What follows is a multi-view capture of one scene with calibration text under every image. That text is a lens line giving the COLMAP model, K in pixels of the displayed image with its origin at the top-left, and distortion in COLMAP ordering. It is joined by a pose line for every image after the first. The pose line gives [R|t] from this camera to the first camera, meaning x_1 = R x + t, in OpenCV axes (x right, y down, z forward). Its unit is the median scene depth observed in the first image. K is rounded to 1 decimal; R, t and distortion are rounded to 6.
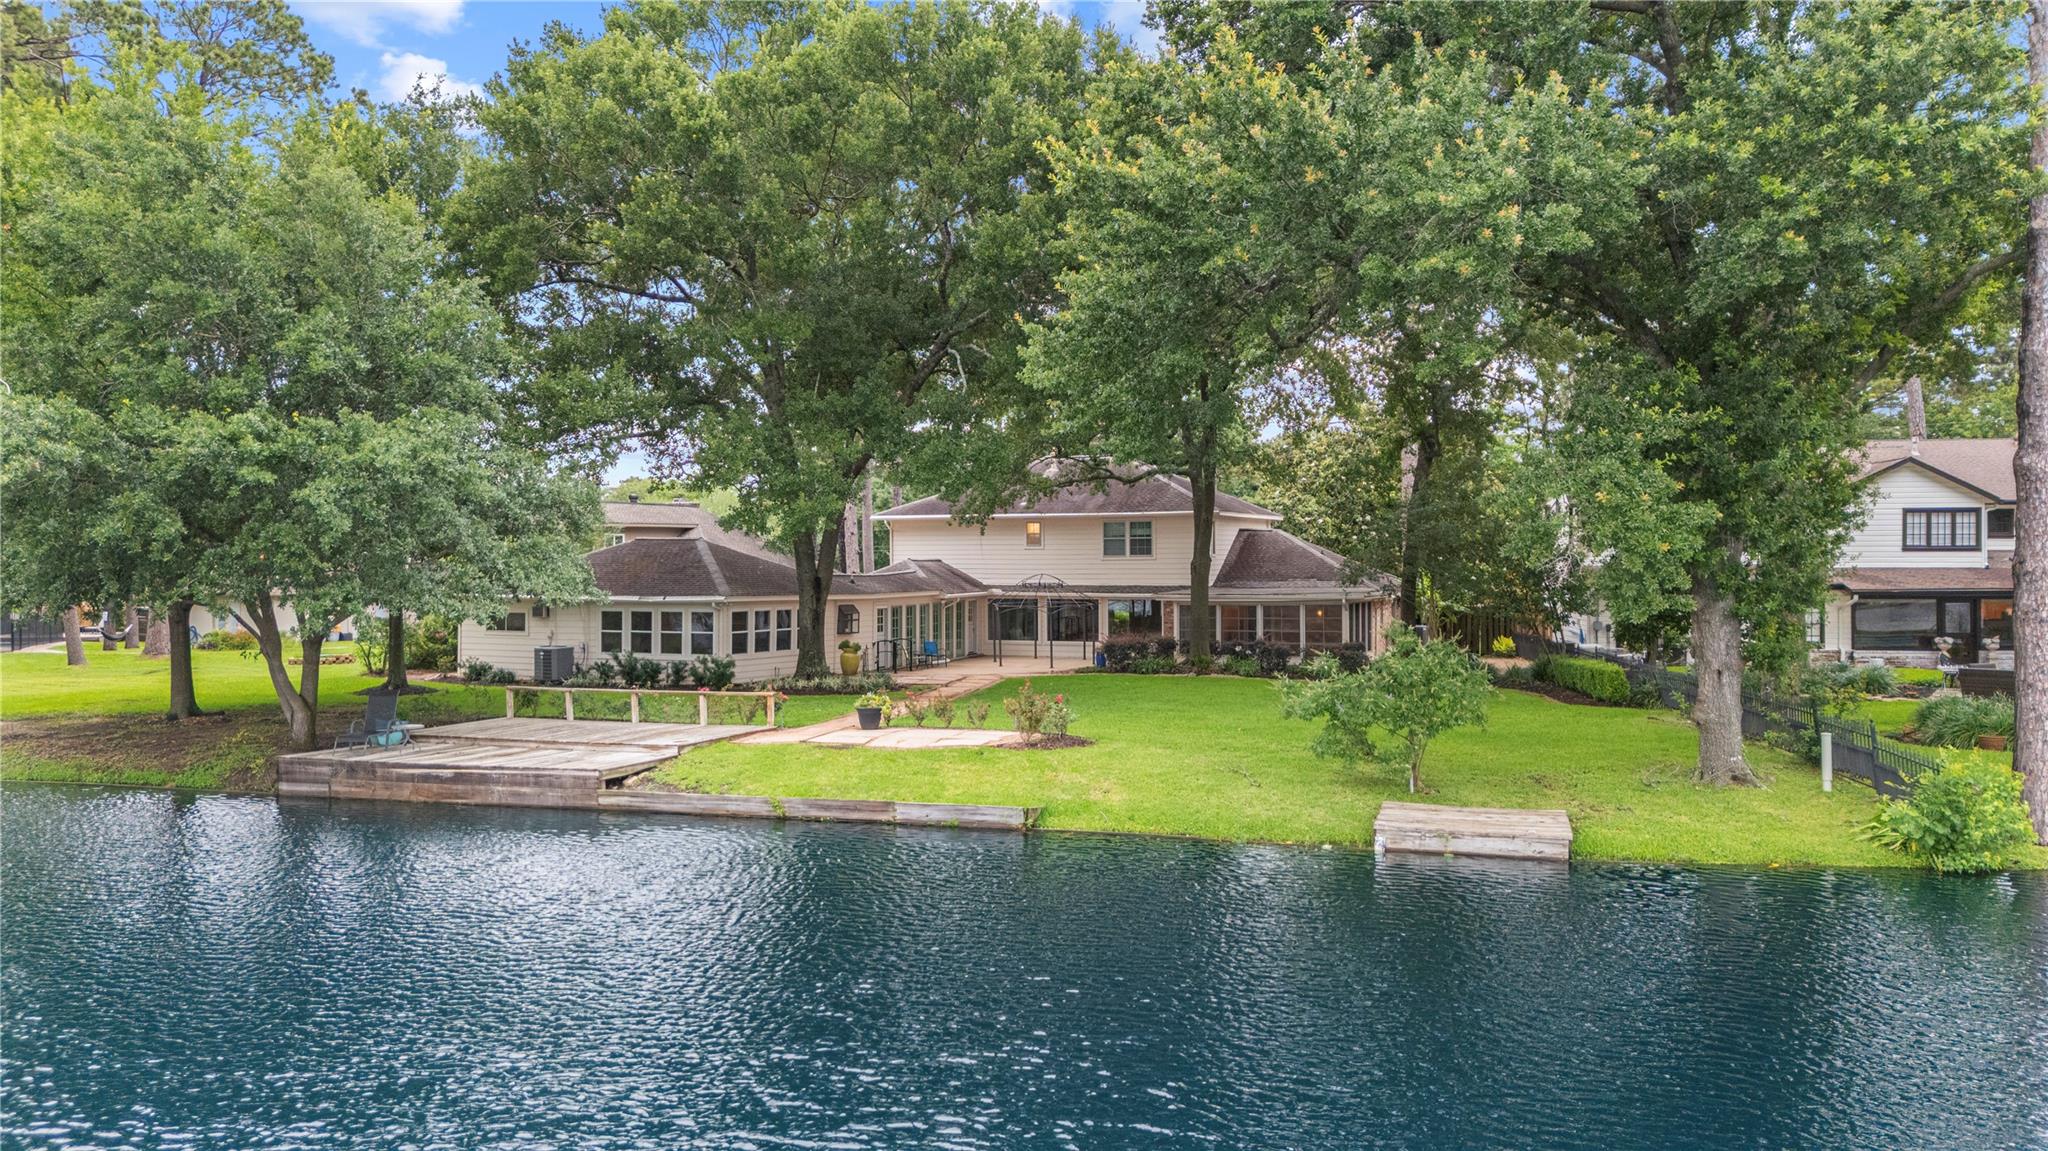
lens RADIAL K [[1450.4, 0, 1033.2], [0, 1450.4, 577.6], [0, 0, 1]] dist [0.028463, -0.000821]
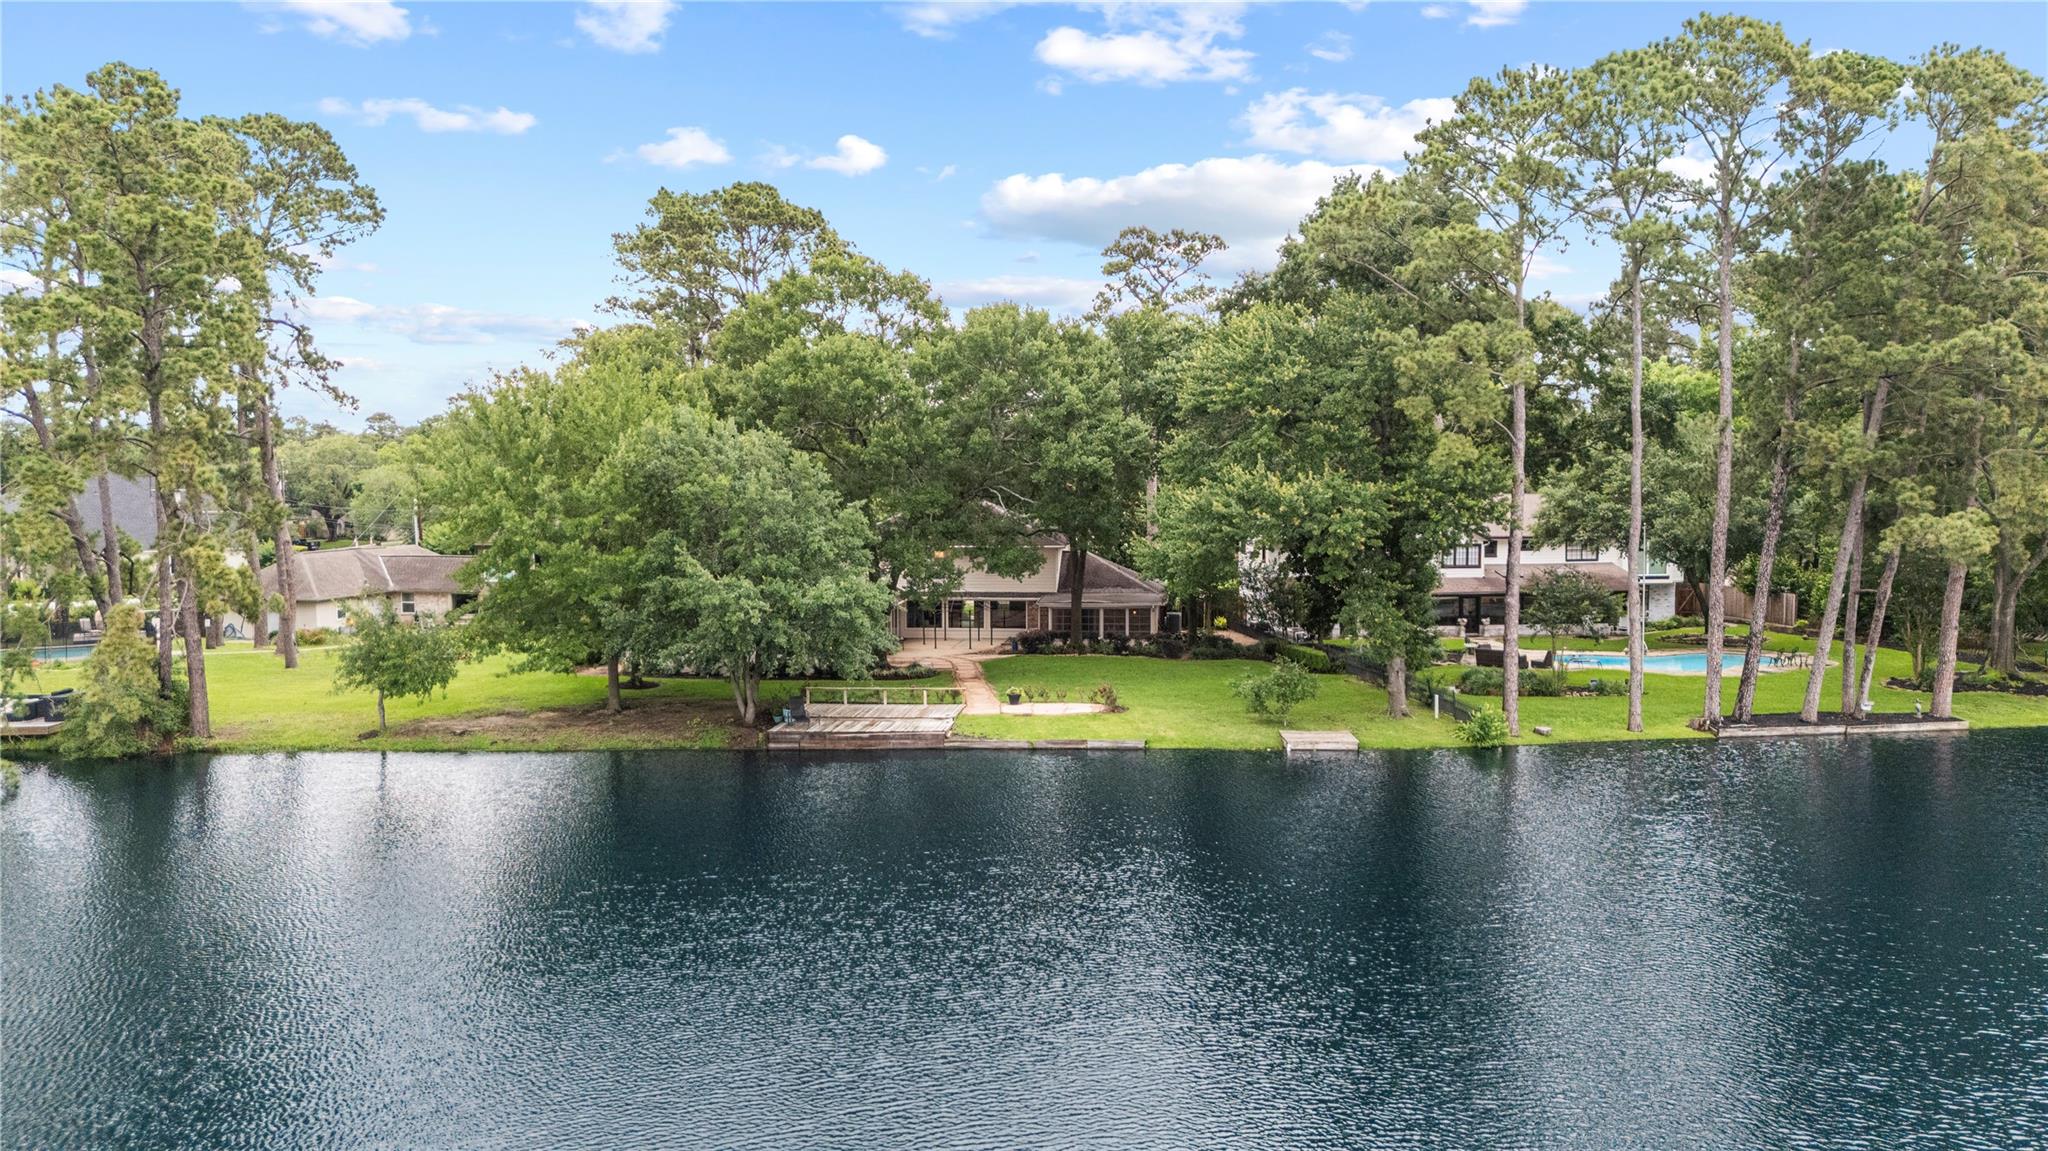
lens RADIAL K [[1450.4, 0, 1033.2], [0, 1450.4, 577.6], [0, 0, 1]] dist [0.028463, -0.000821]
pose [[0.958854, -0.014764, 0.283514, -0.761073], [-0.001387, 0.998391, 0.056680, -0.216815], [-0.283895, -0.054741, 0.957292, -1.087838]]
